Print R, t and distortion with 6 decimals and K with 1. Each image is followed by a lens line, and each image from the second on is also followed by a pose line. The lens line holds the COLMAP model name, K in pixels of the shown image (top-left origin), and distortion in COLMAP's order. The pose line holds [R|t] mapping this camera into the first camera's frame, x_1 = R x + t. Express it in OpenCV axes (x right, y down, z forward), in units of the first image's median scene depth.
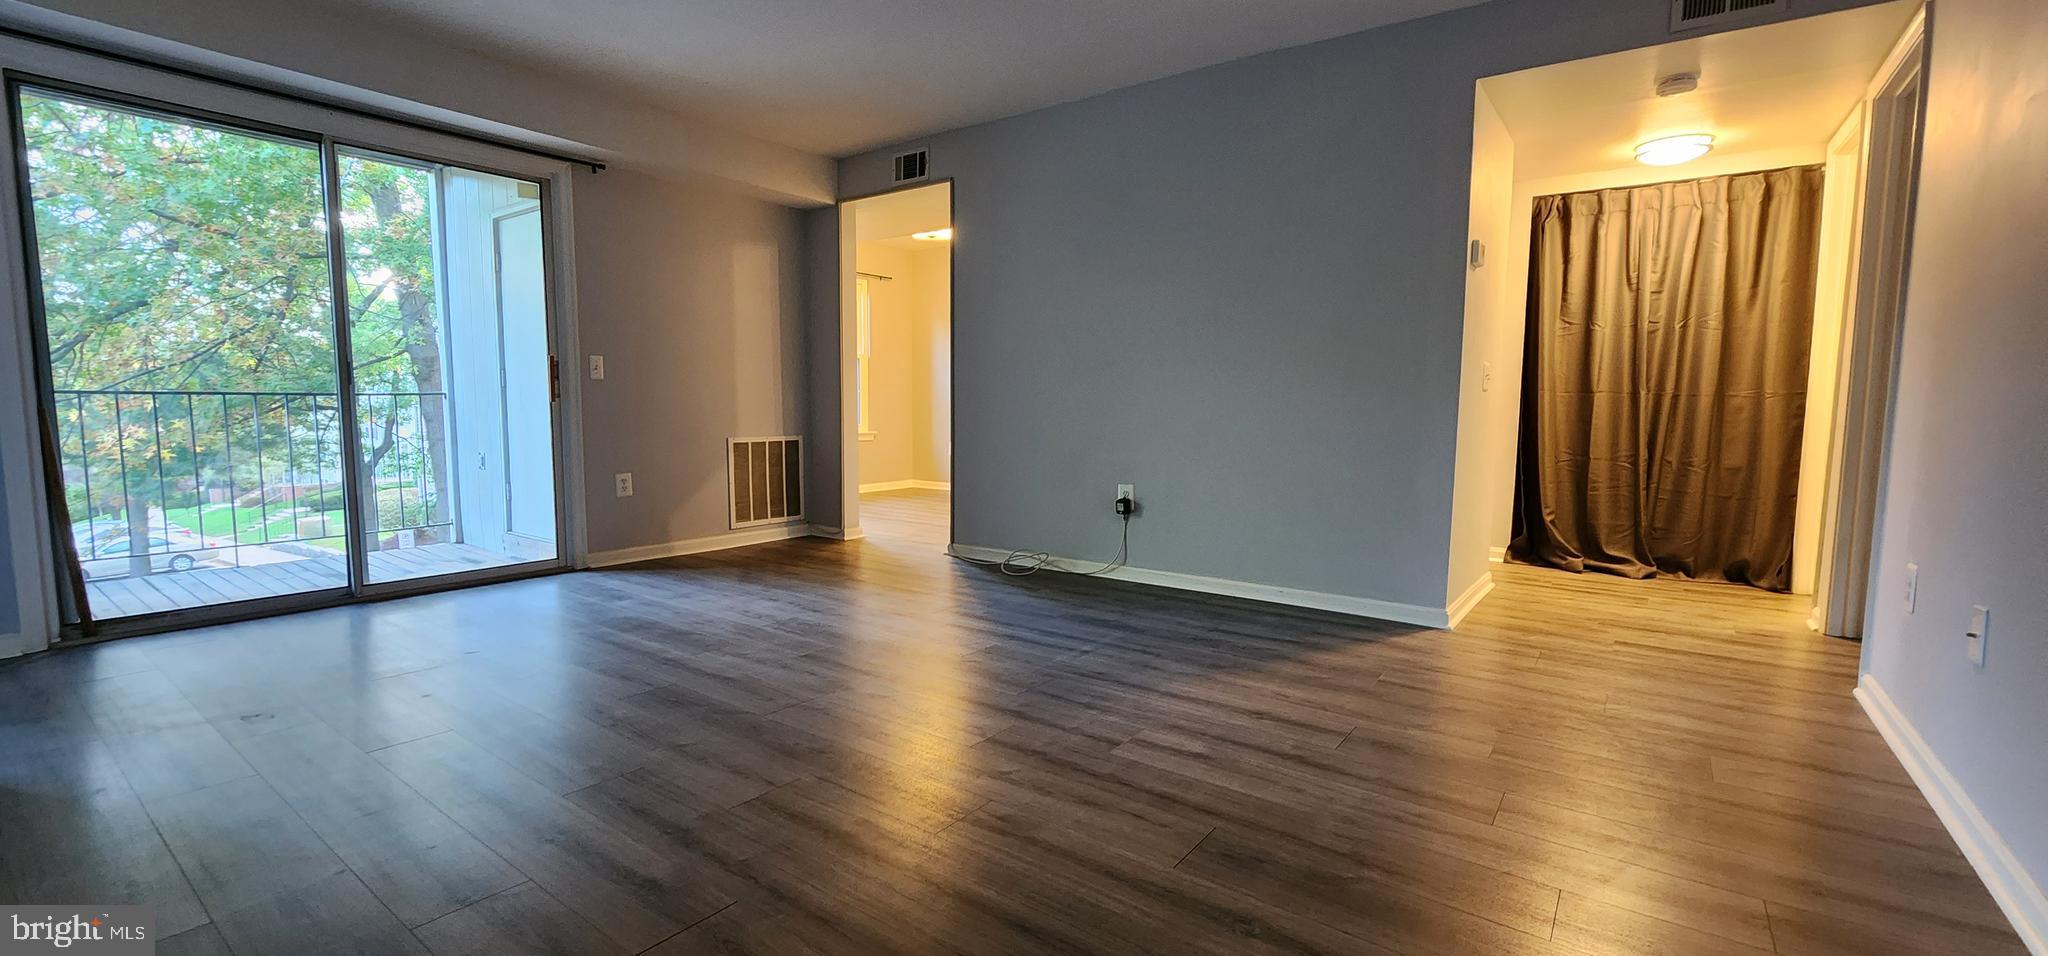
lens RADIAL K [[844.2, 0, 1024.5], [0, 844.2, 478.9], [0, 0, 1]] dist [-0.009492, -0.000099]
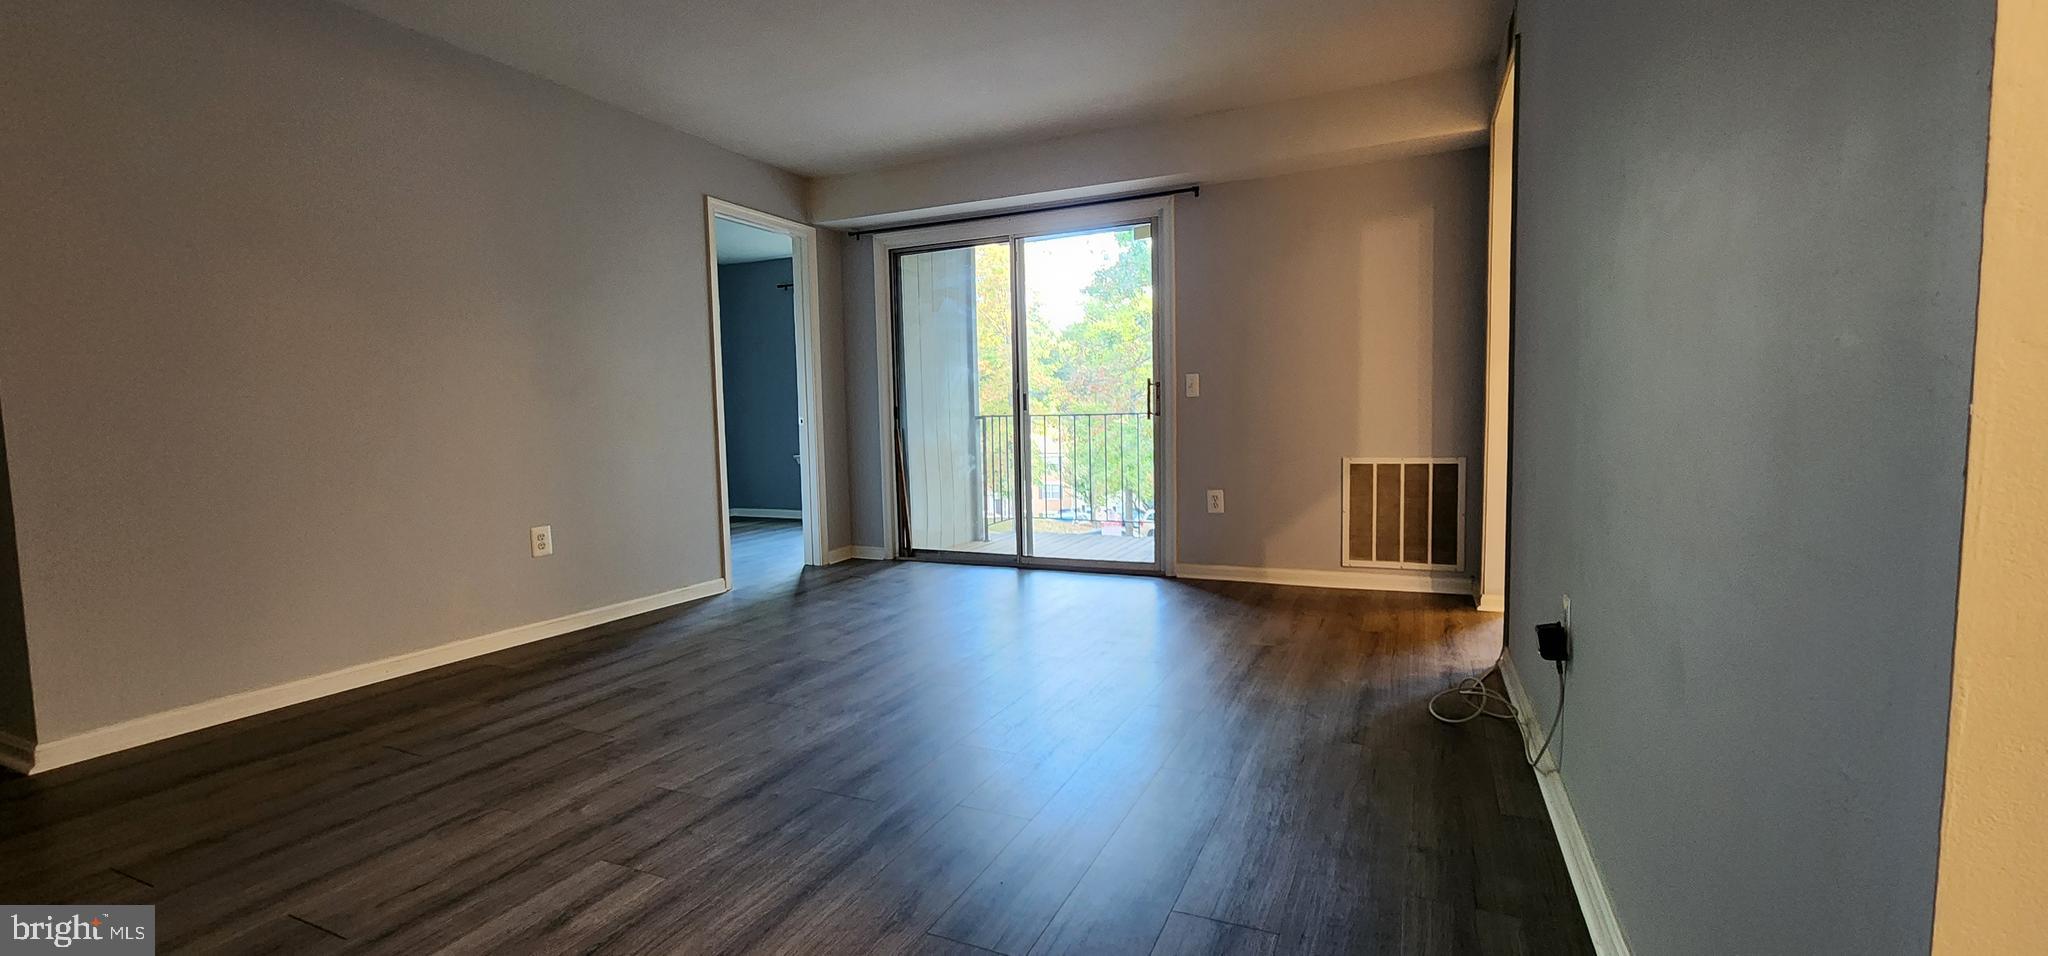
lens RADIAL K [[844.2, 0, 1028.1], [0, 844.2, 482.8], [0, 0, 1]] dist [-0.009492, -0.000099]
pose [[0.208708, 0.066261, -0.975731, 0.469426], [-0.066022, 0.996381, 0.053541, -0.055435], [0.975747, 0.053245, 0.212327, 0.590185]]
